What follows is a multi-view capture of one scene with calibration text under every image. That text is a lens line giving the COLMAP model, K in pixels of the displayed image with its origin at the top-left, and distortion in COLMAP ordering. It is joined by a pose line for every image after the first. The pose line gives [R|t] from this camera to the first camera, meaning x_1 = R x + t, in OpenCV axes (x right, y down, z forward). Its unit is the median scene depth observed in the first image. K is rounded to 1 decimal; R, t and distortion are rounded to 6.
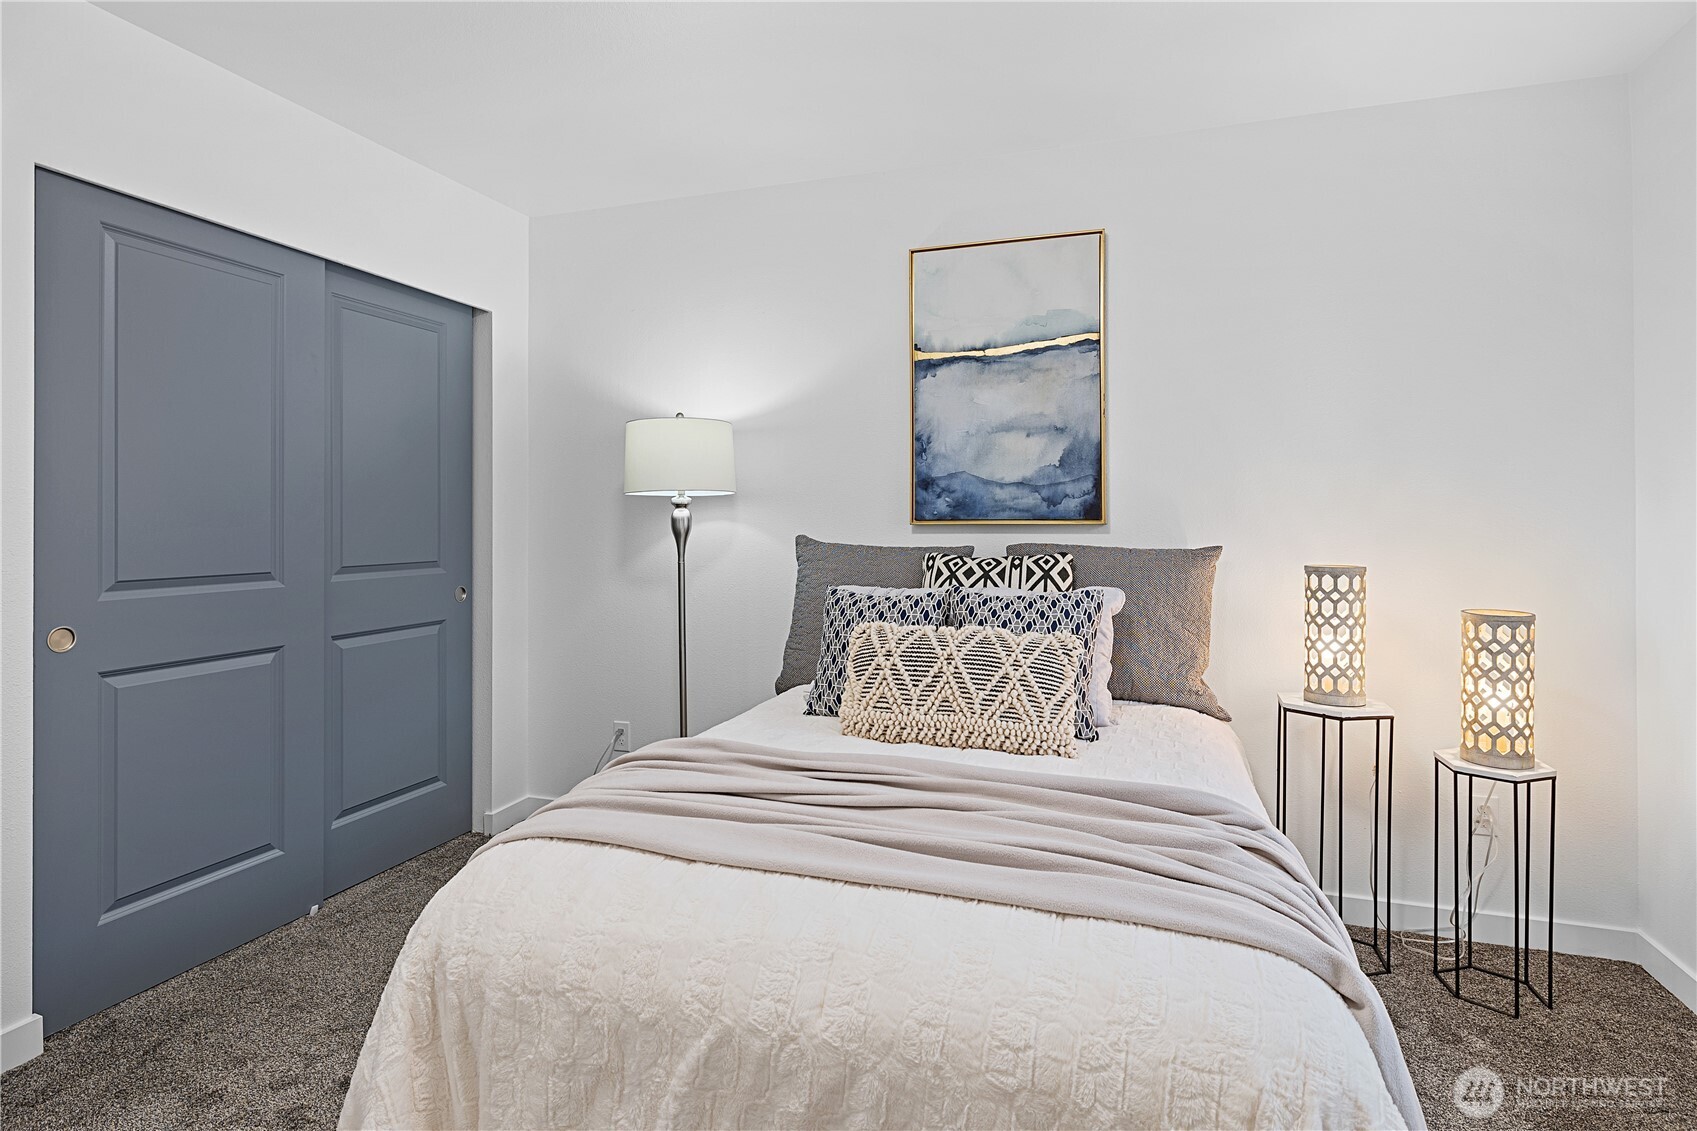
lens RADIAL K [[935.8, 0, 845.1], [0, 935.8, 531.3], [0, 0, 1]] dist [-0.003209, -0.000789]
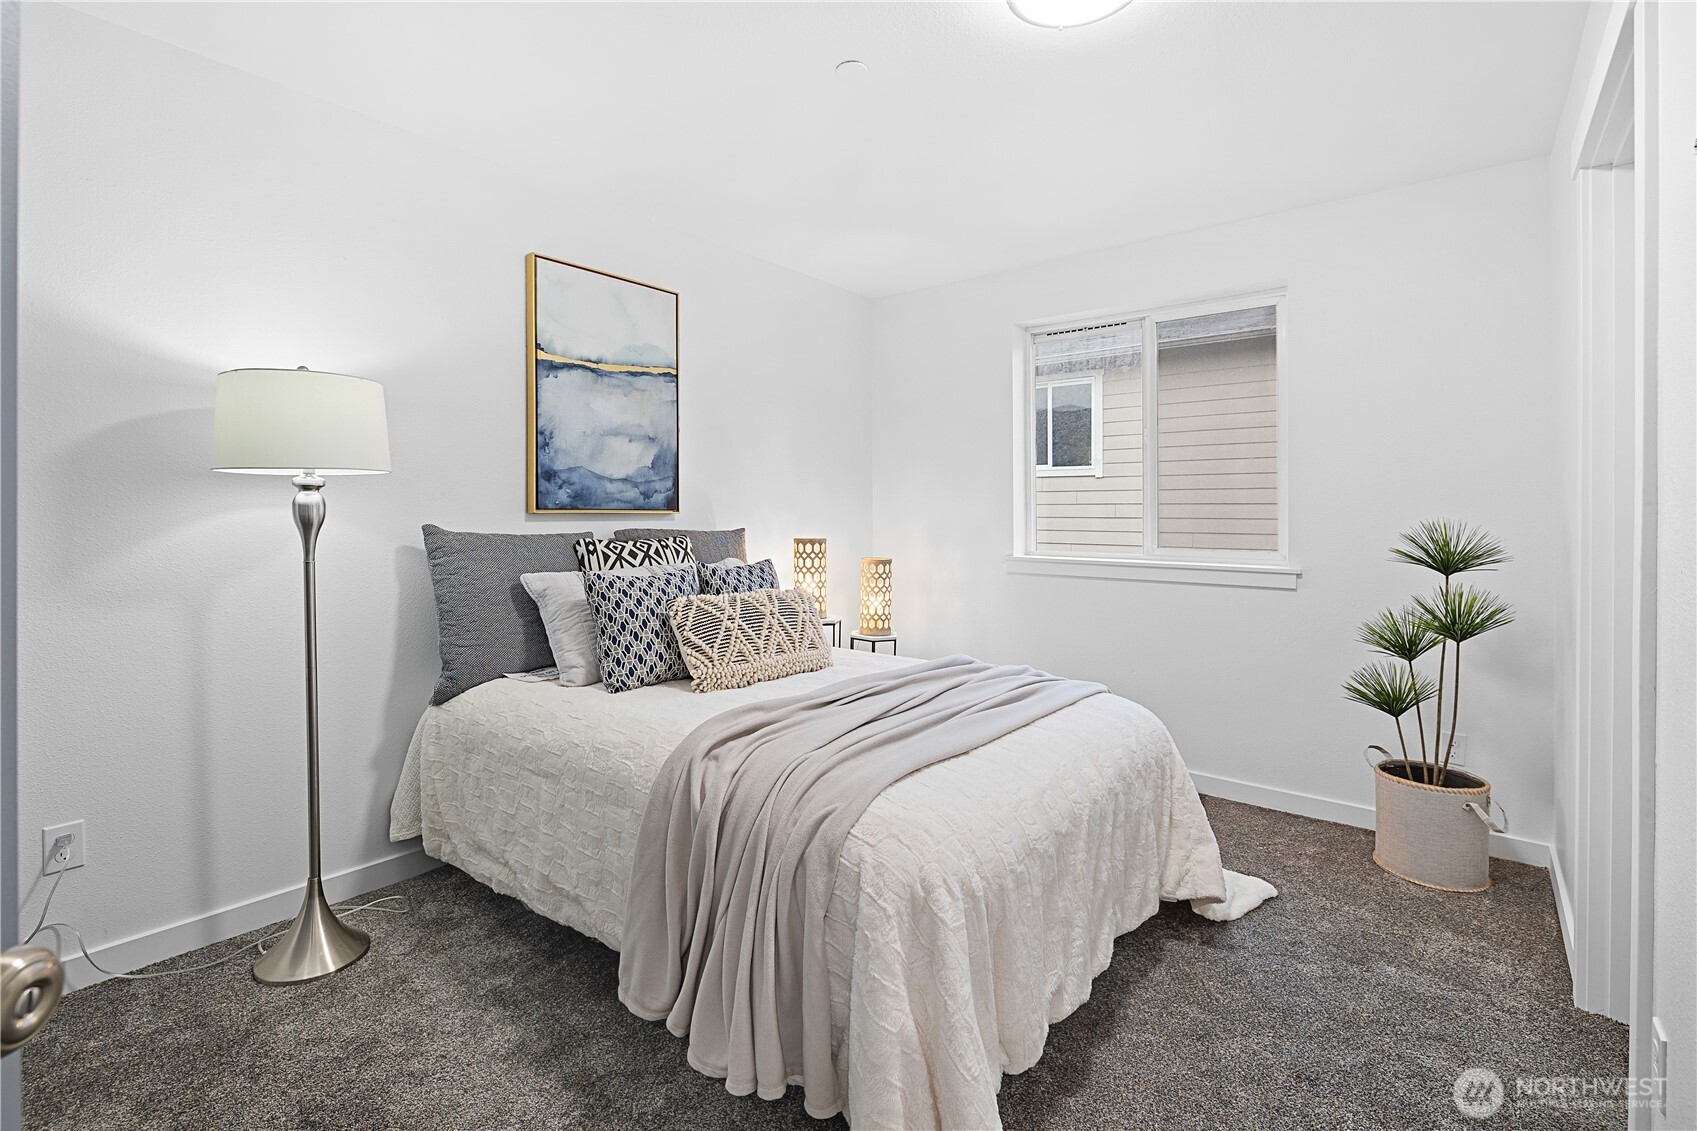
lens RADIAL K [[773.1, 0, 847.0], [0, 773.1, 518.8], [0, 0, 1]] dist [0.002188, 0.000325]
pose [[0.326187, -0.004923, 0.945292, -0.667729], [0.003012, 0.999987, 0.004169, -0.003447], [-0.945300, 0.001487, 0.326198, 0.397058]]
